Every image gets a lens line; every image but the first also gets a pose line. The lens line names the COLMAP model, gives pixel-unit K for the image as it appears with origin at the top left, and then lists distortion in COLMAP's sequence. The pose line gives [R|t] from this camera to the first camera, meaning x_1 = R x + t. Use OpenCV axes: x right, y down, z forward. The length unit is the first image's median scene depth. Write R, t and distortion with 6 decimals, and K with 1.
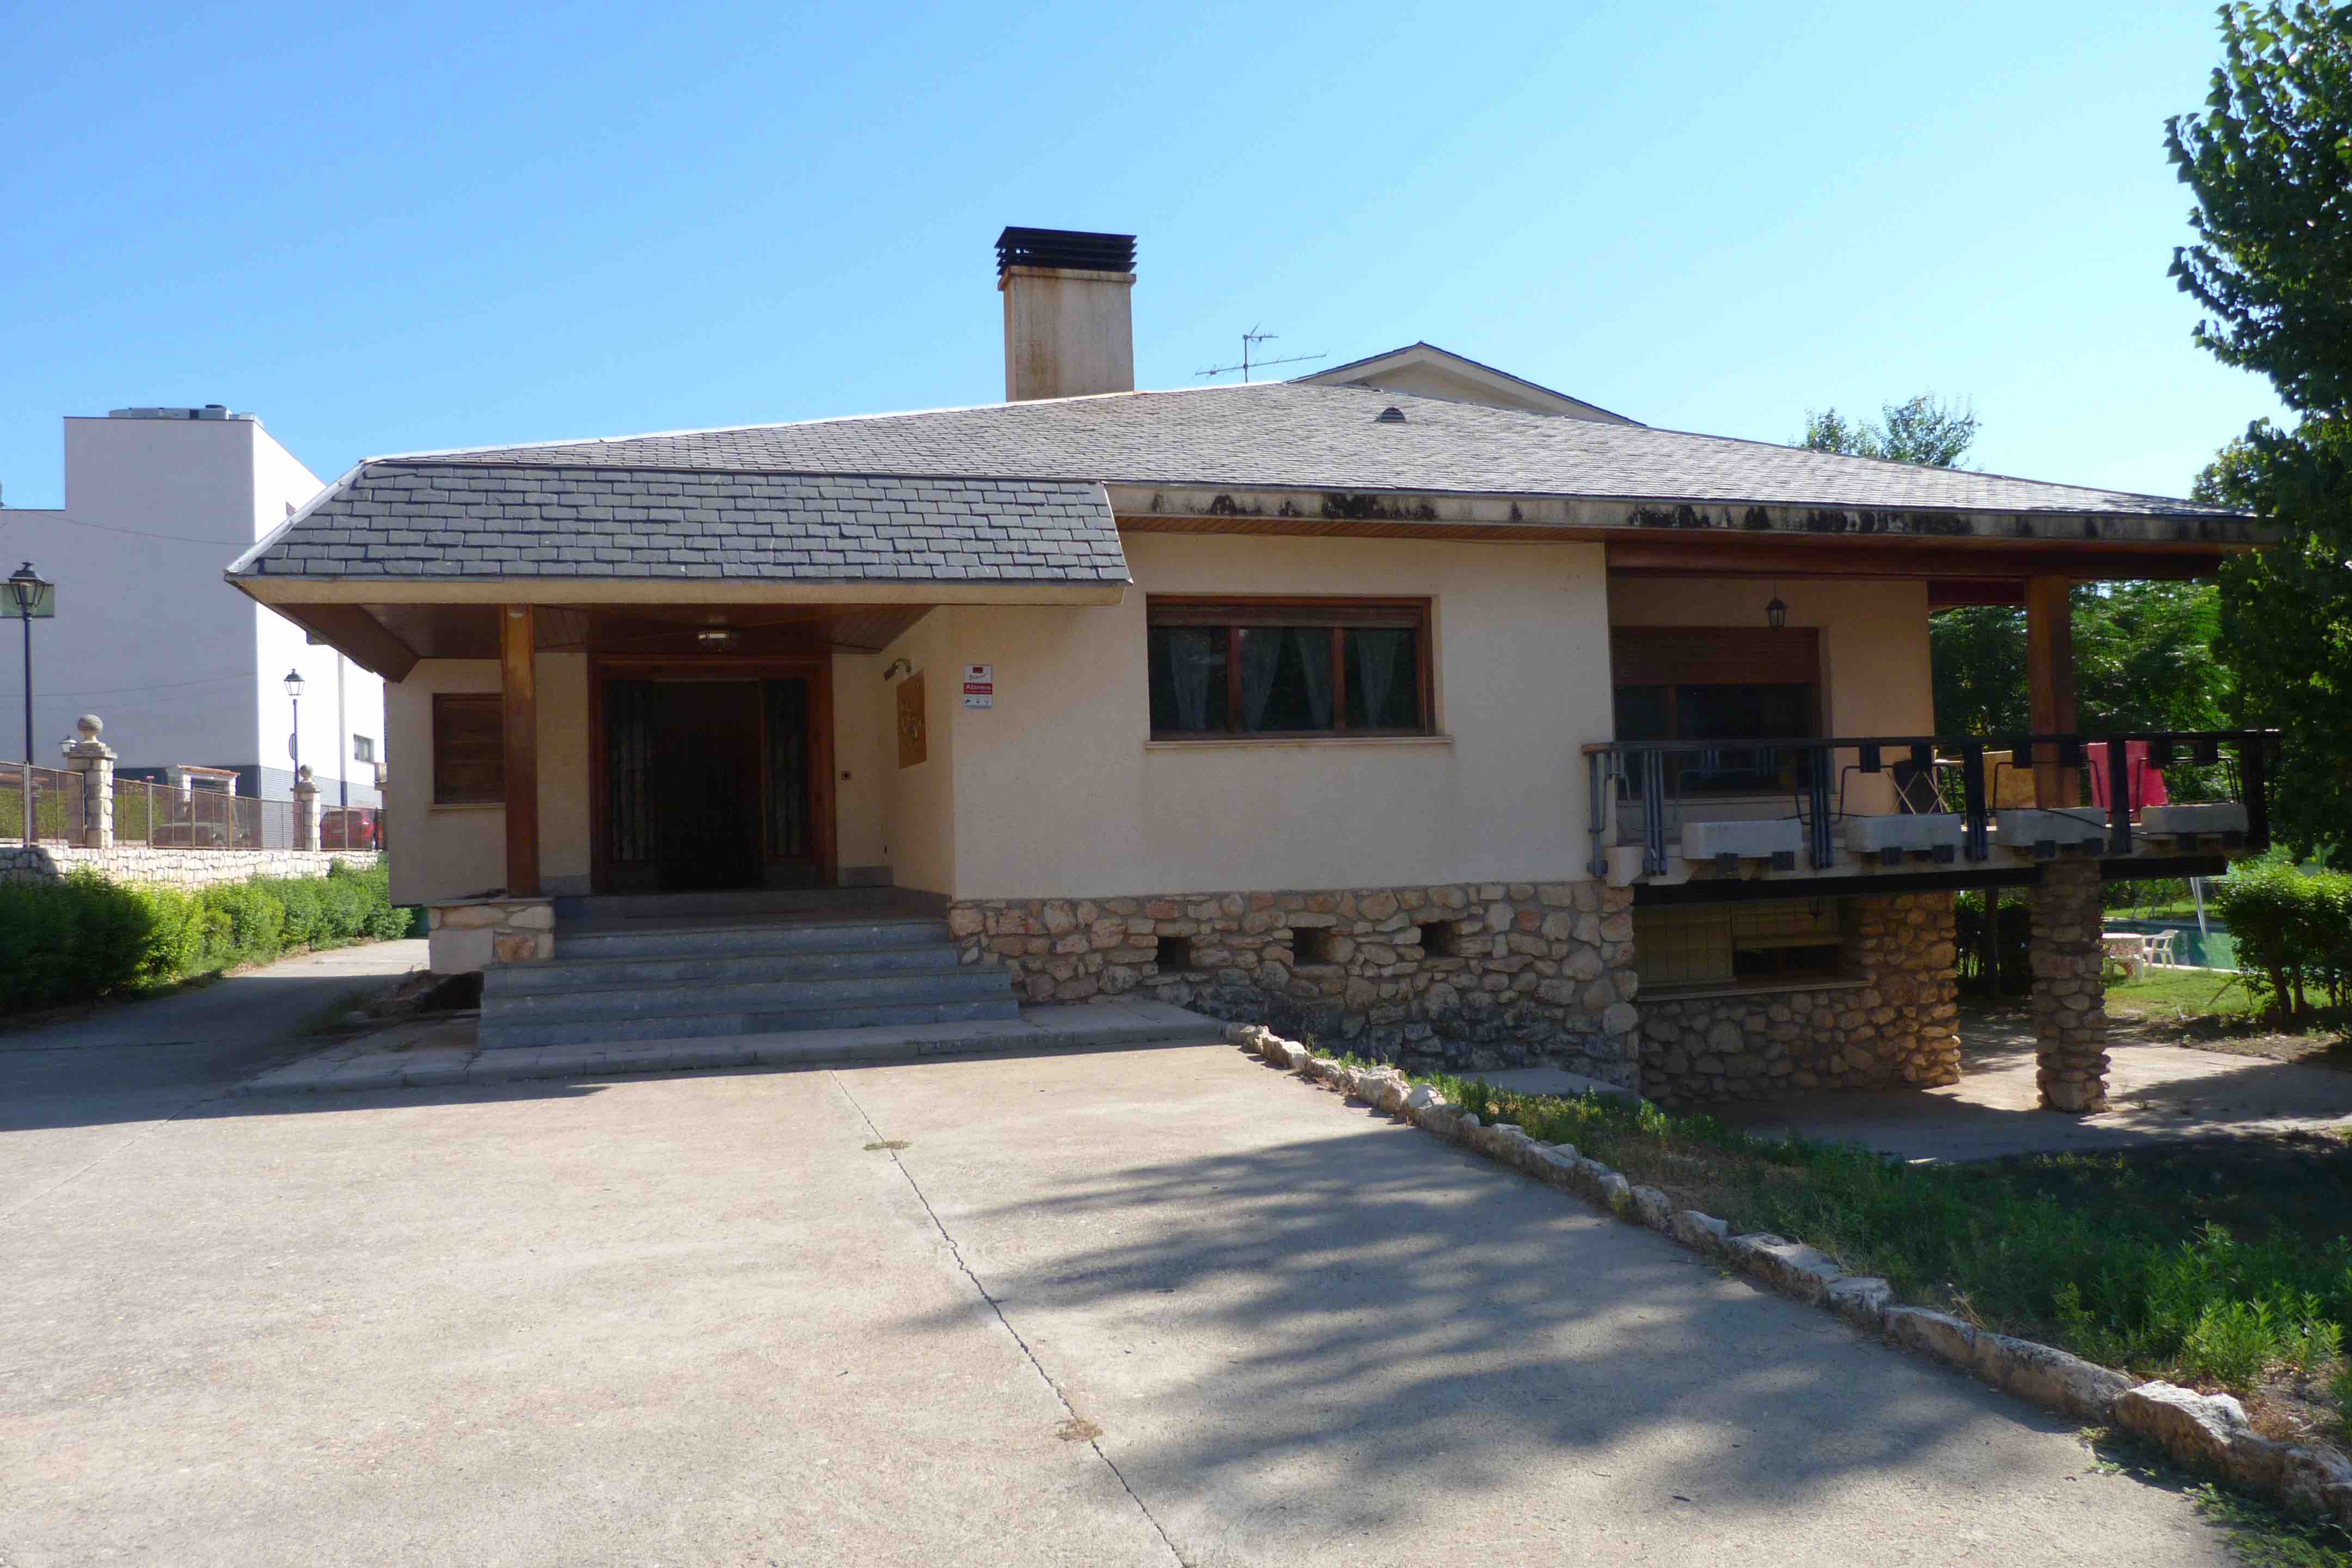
lens RADIAL K [[1764.2, 0, 1182.6], [0, 1764.2, 787.2], [0, 0, 1]] dist [-0.047265, 0.045915]
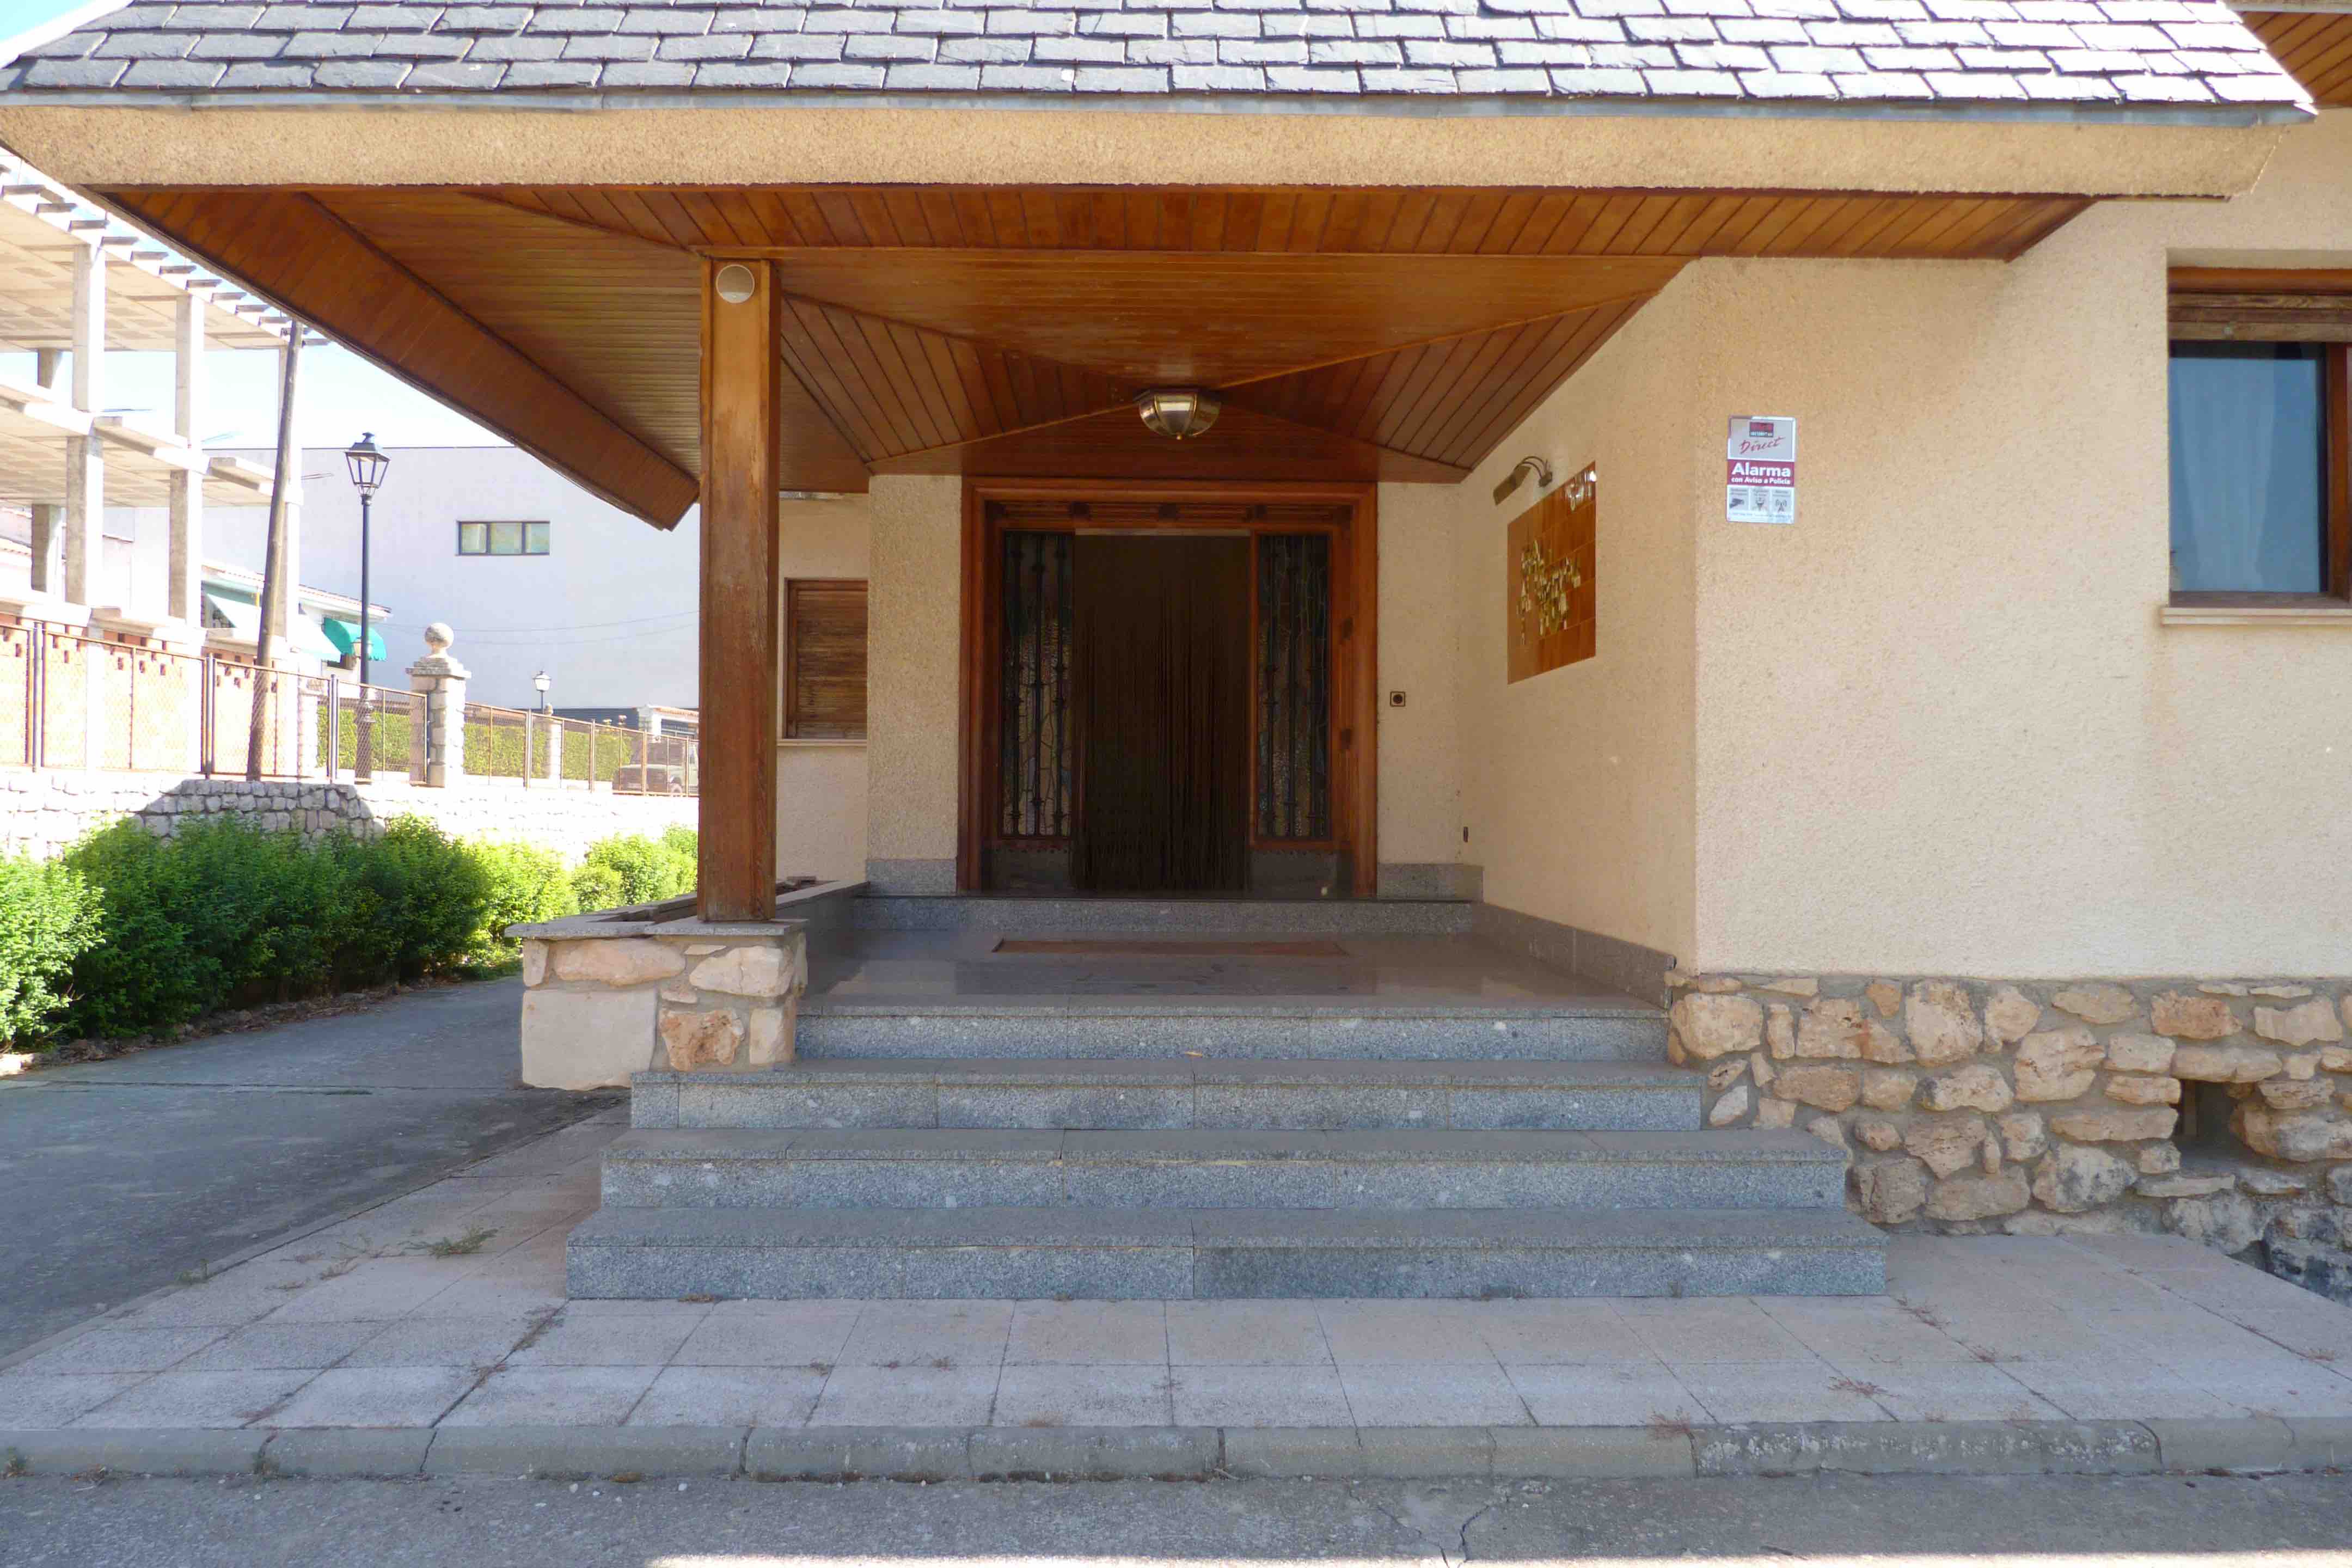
lens RADIAL K [[1764.2, 0, 1182.6], [0, 1764.2, 787.2], [0, 0, 1]] dist [-0.047265, 0.045915]
pose [[0.963804, 0.032336, -0.264644, -0.134833], [-0.027673, 0.999389, 0.021331, 0.014193], [0.265172, -0.013235, 0.964110, 0.551598]]
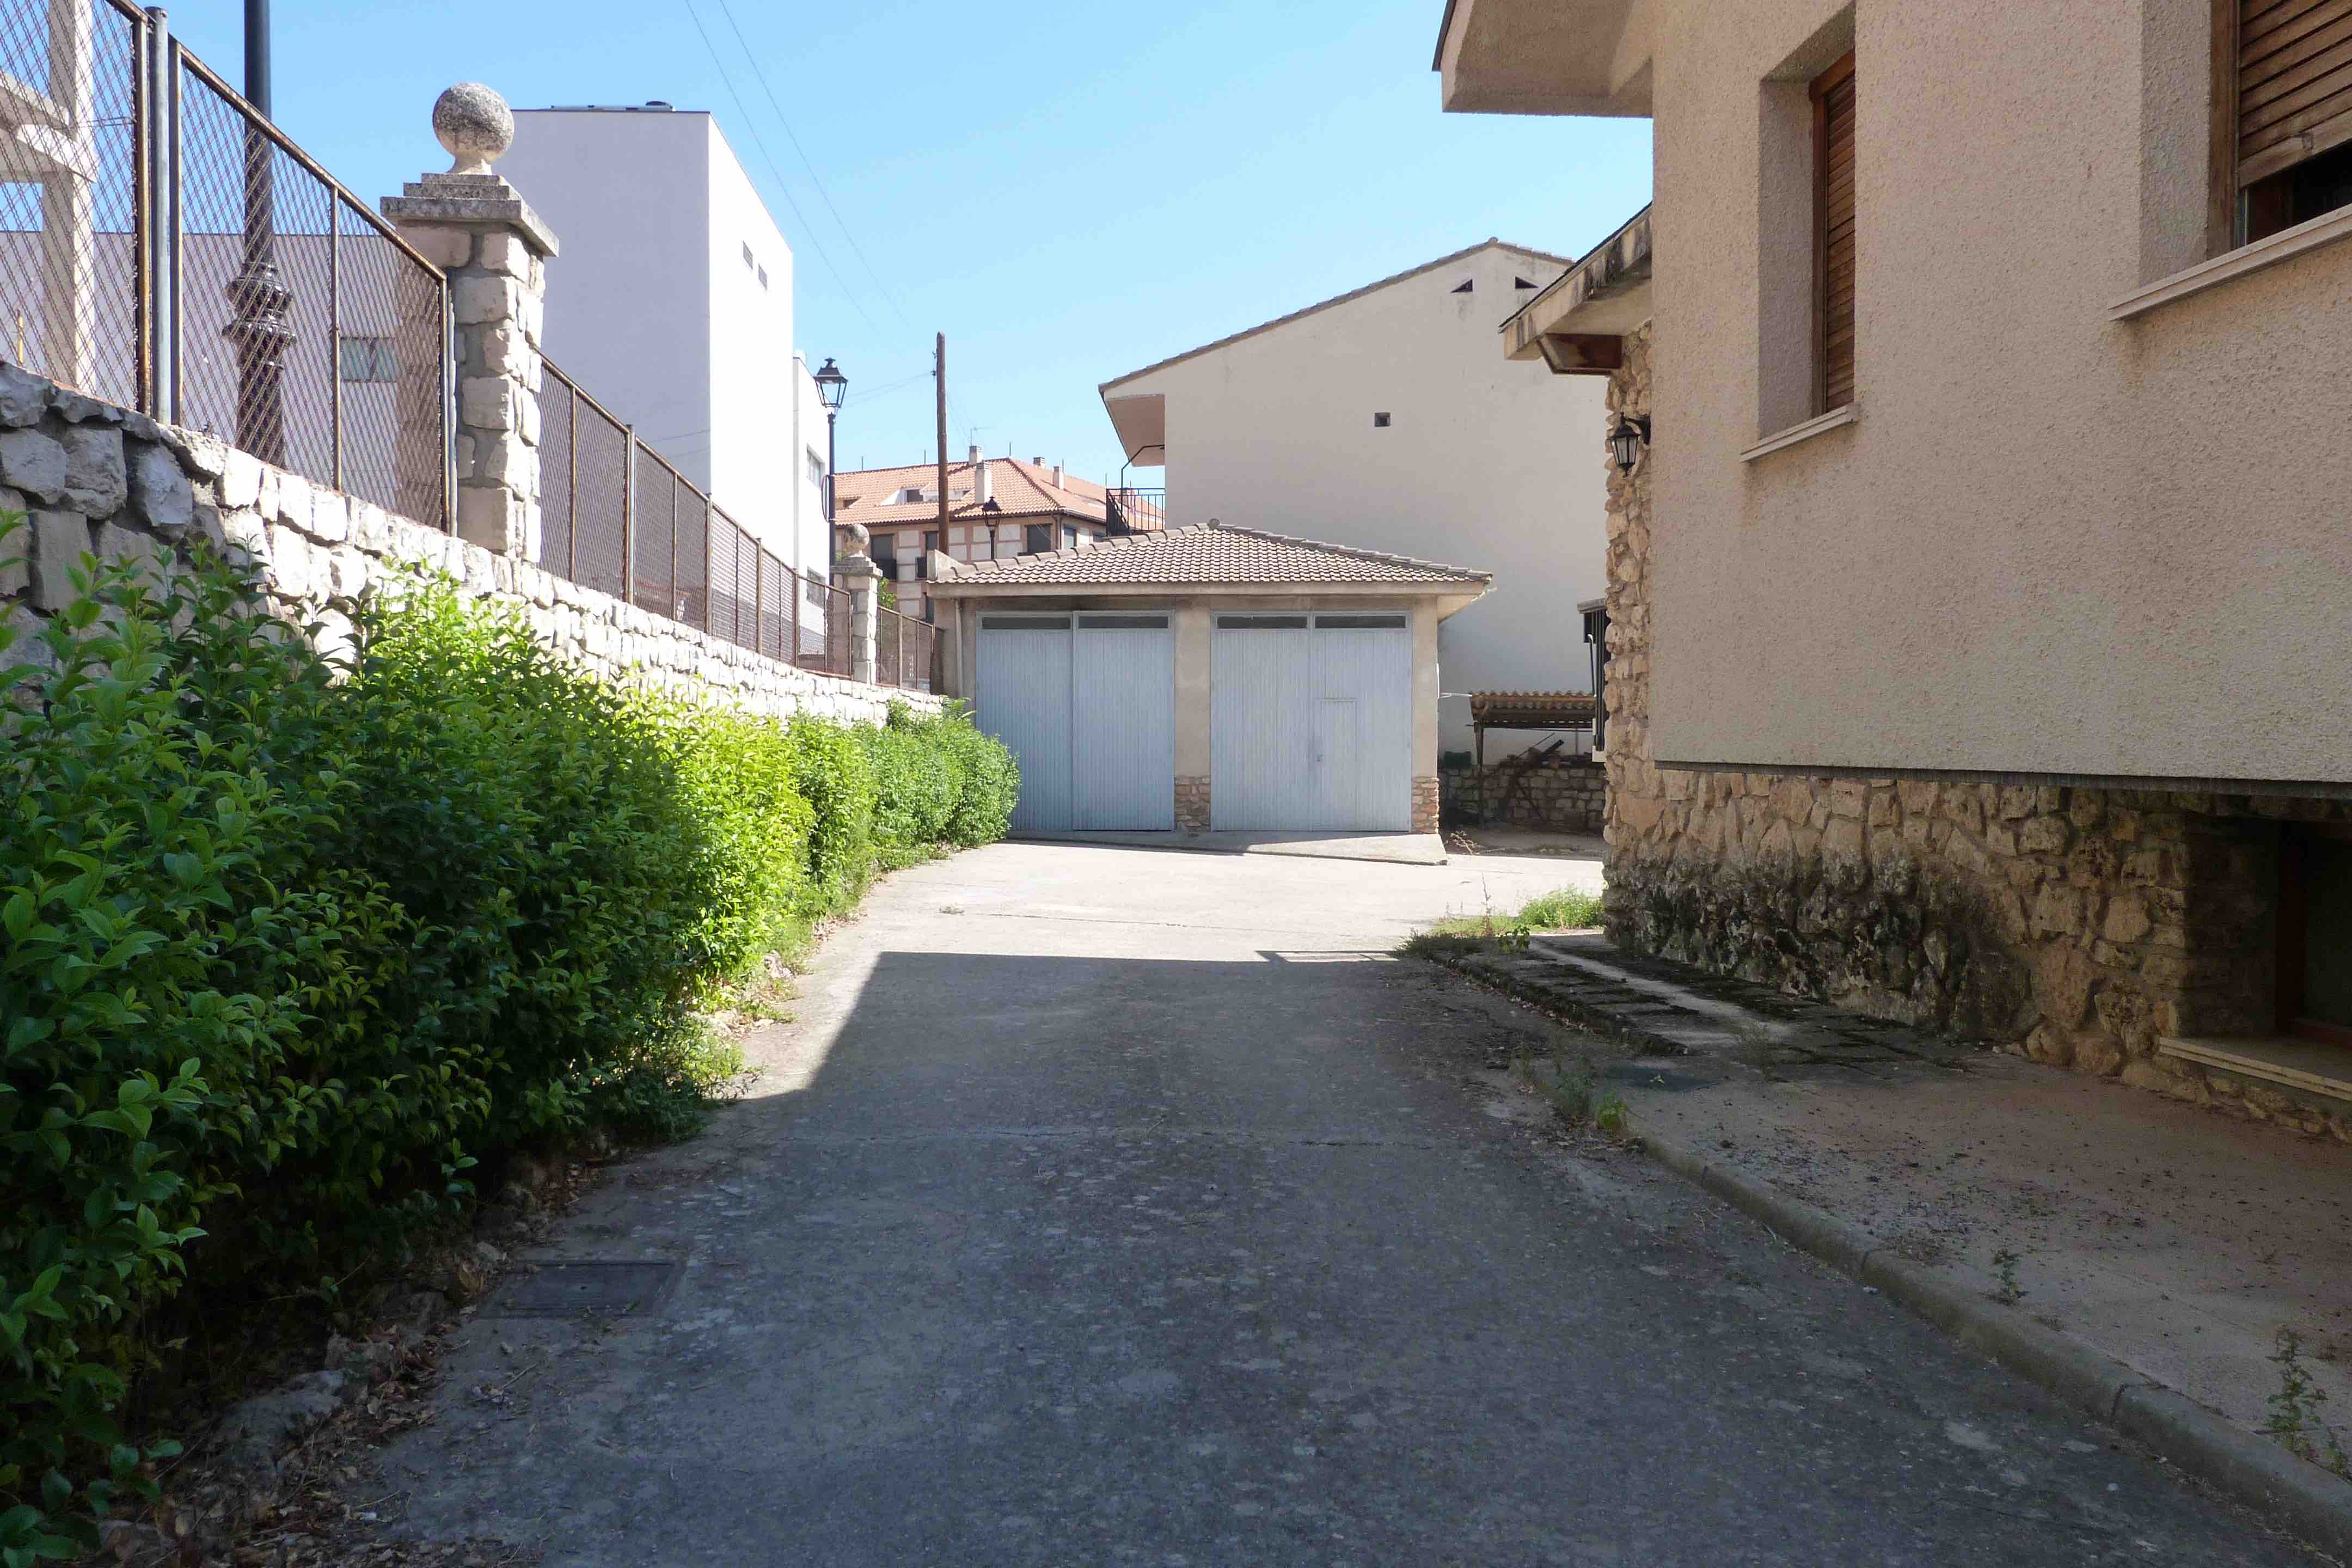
lens RADIAL K [[1764.2, 0, 1182.6], [0, 1764.2, 787.2], [0, 0, 1]] dist [-0.047265, 0.045915]
pose [[0.981264, 0.037578, -0.188965, -0.828539], [-0.026675, 0.997847, 0.059917, 0.094392], [0.190810, -0.053754, 0.980154, 1.341782]]
